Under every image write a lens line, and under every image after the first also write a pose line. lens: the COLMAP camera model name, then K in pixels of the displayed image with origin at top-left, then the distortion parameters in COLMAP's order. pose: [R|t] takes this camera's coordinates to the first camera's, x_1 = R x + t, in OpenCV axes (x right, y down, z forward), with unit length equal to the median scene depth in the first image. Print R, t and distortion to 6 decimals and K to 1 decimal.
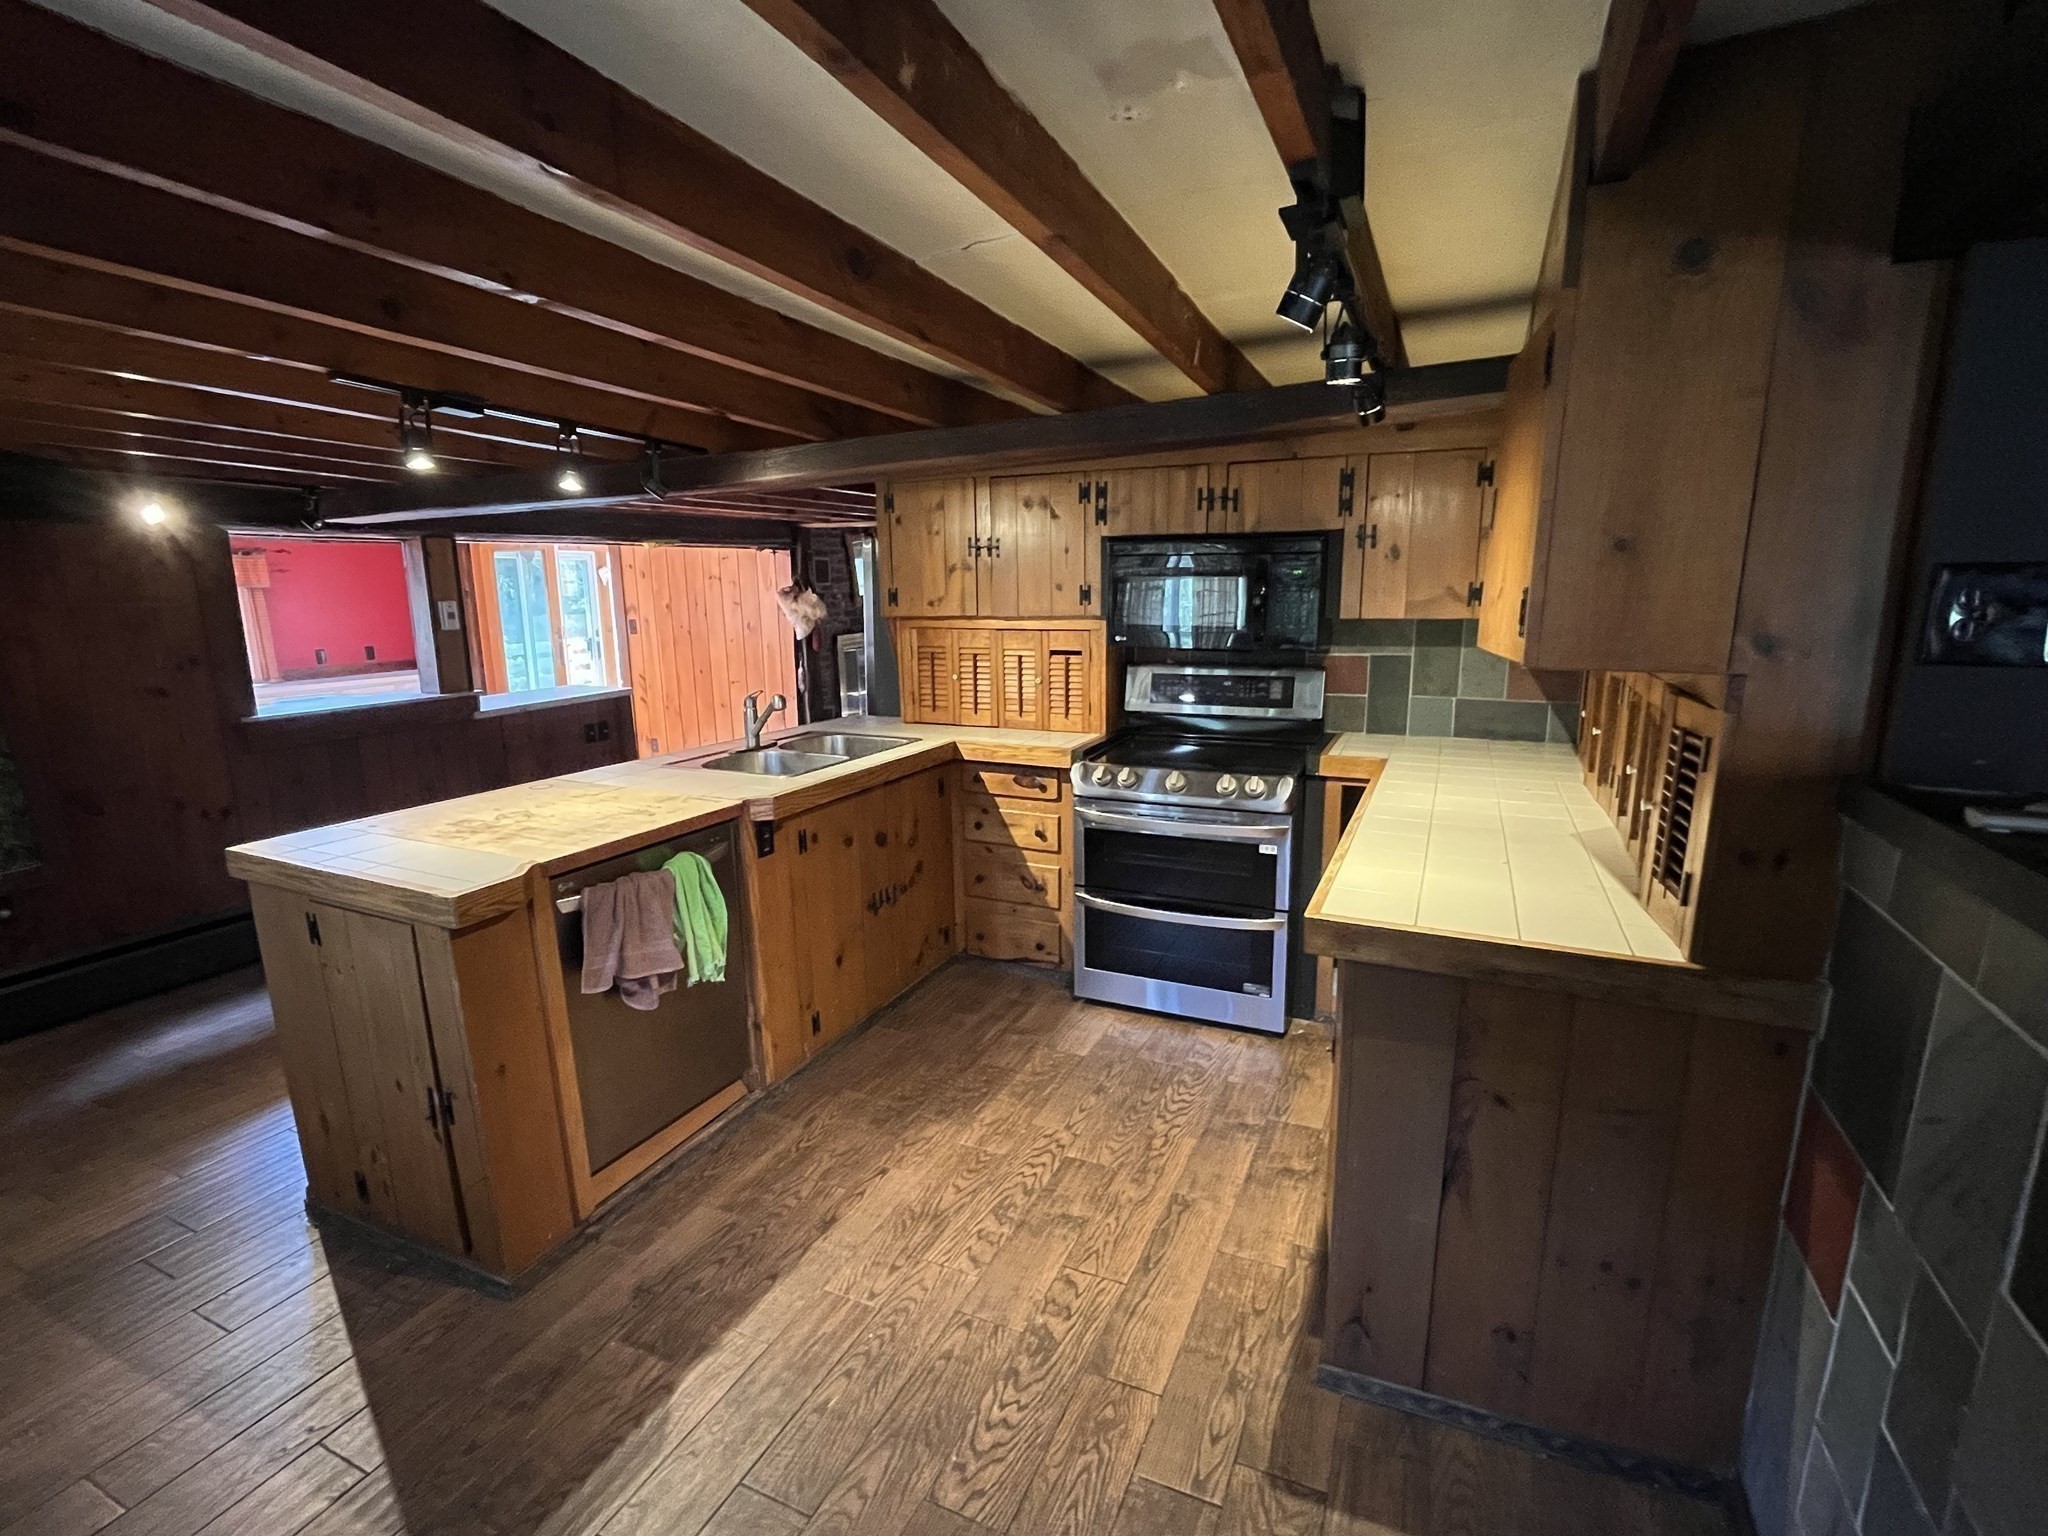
lens RADIAL K [[928.6, 0, 1020.7], [0, 928.6, 777.9], [0, 0, 1]] dist [-0.005809, -0.000091]
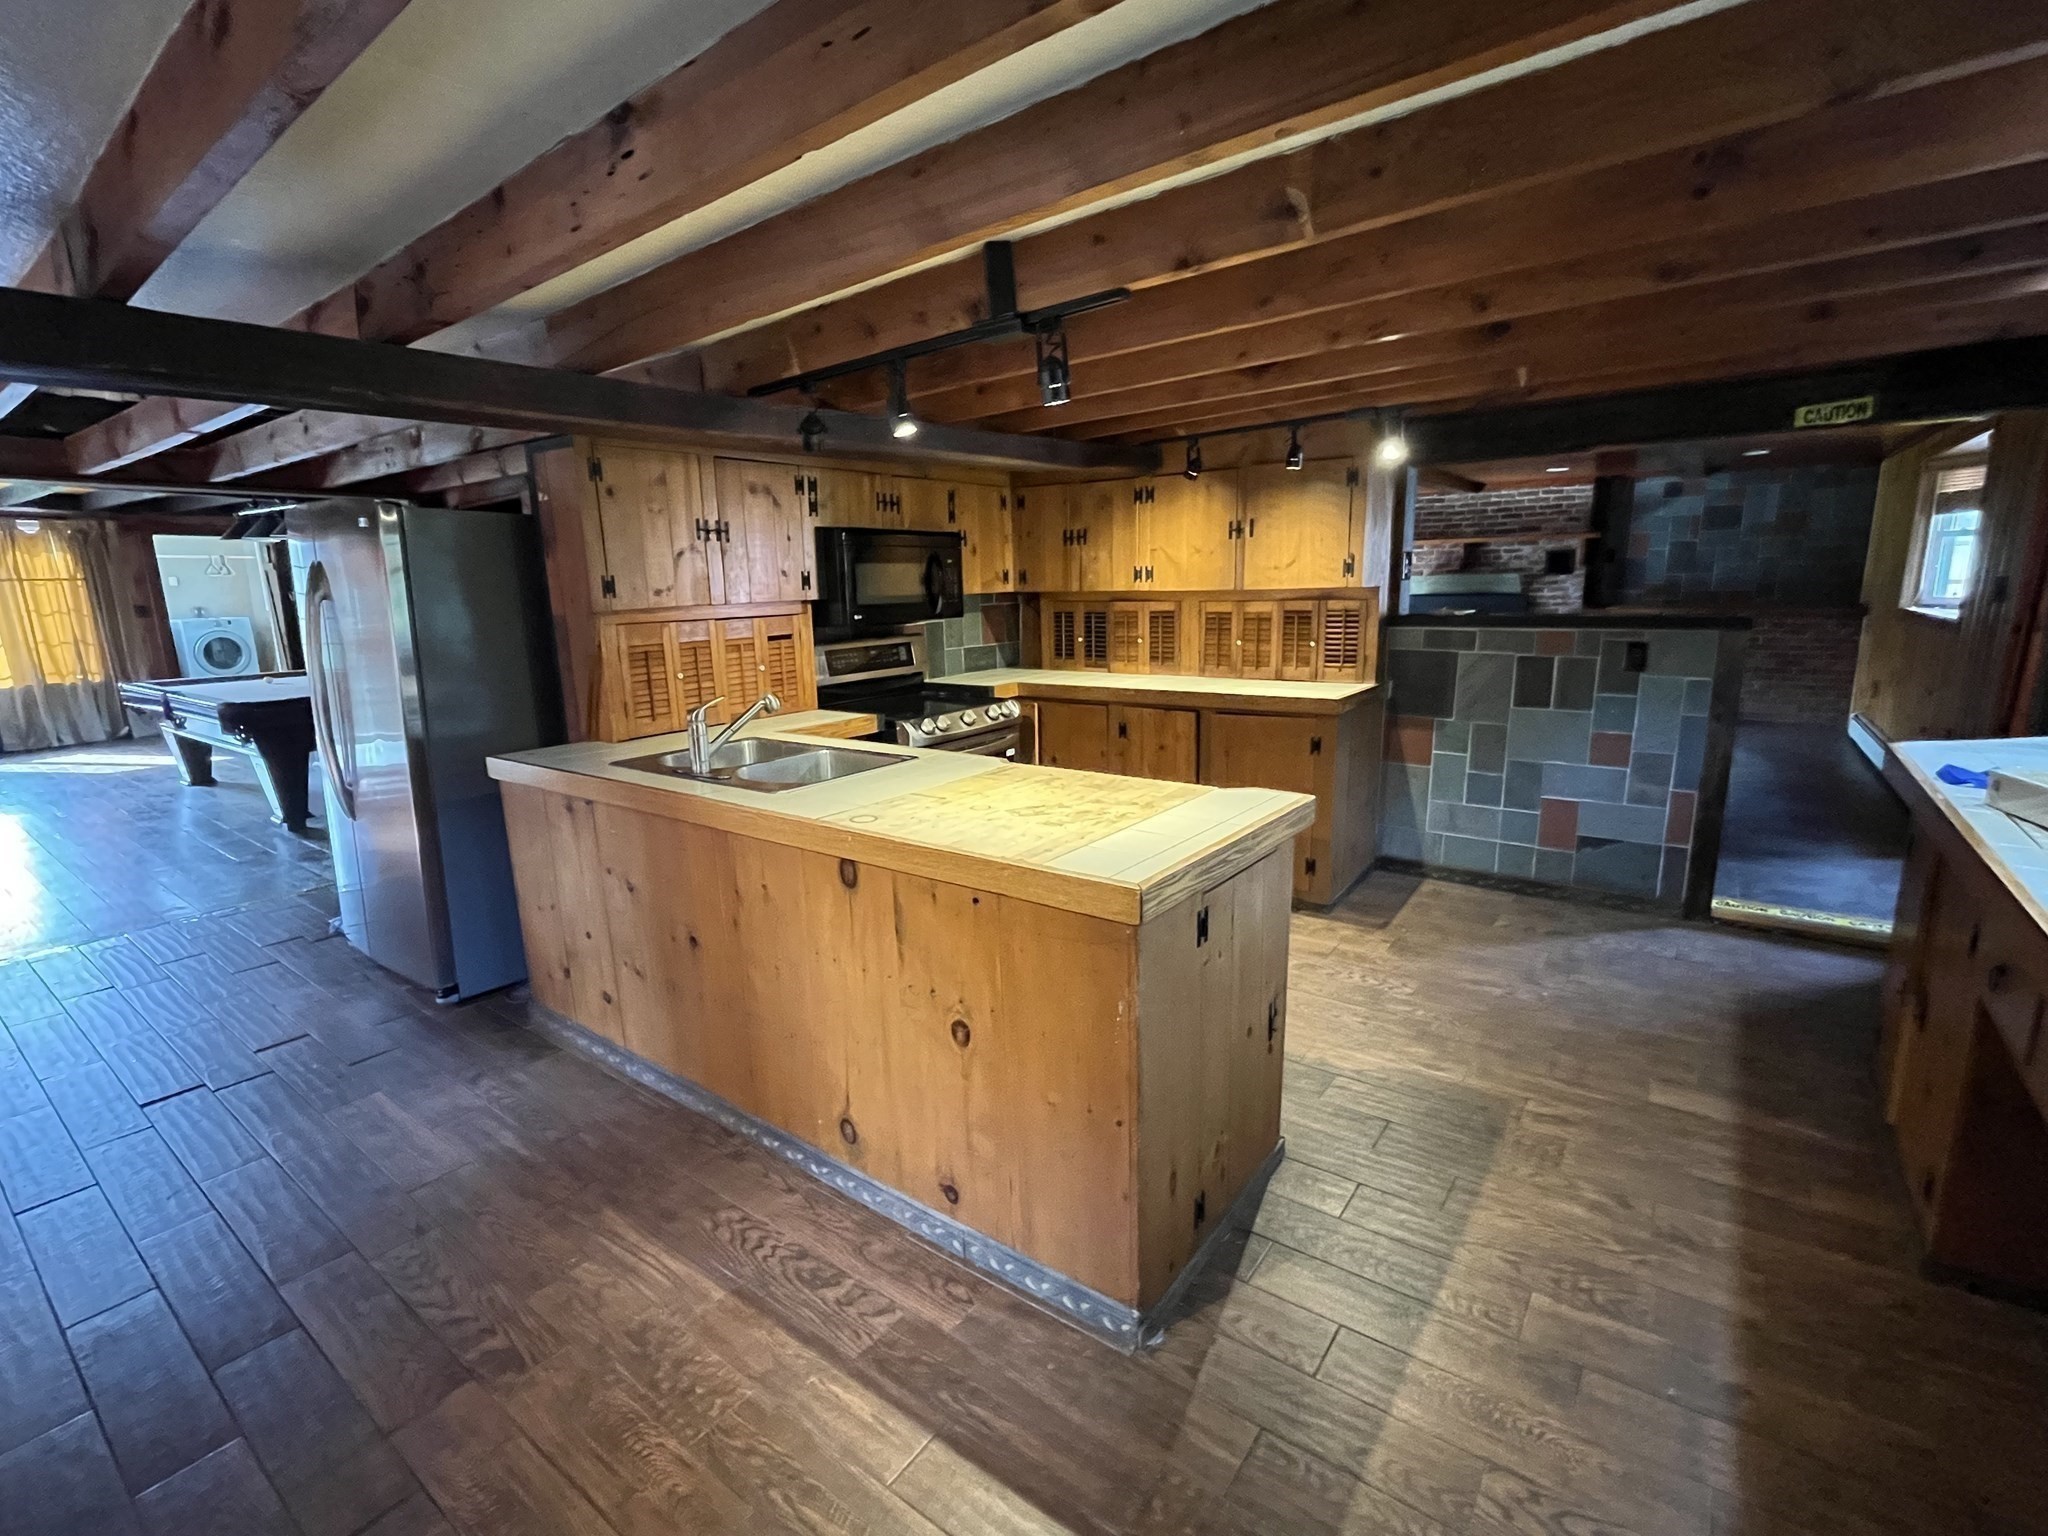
lens RADIAL K [[928.6, 0, 1020.7], [0, 928.6, 777.9], [0, 0, 1]] dist [-0.005809, -0.000091]
pose [[0.211372, -0.199296, 0.956871, -0.970660], [0.223835, 0.962844, 0.151095, -0.085844], [-0.951430, 0.182244, 0.248128, 0.551643]]
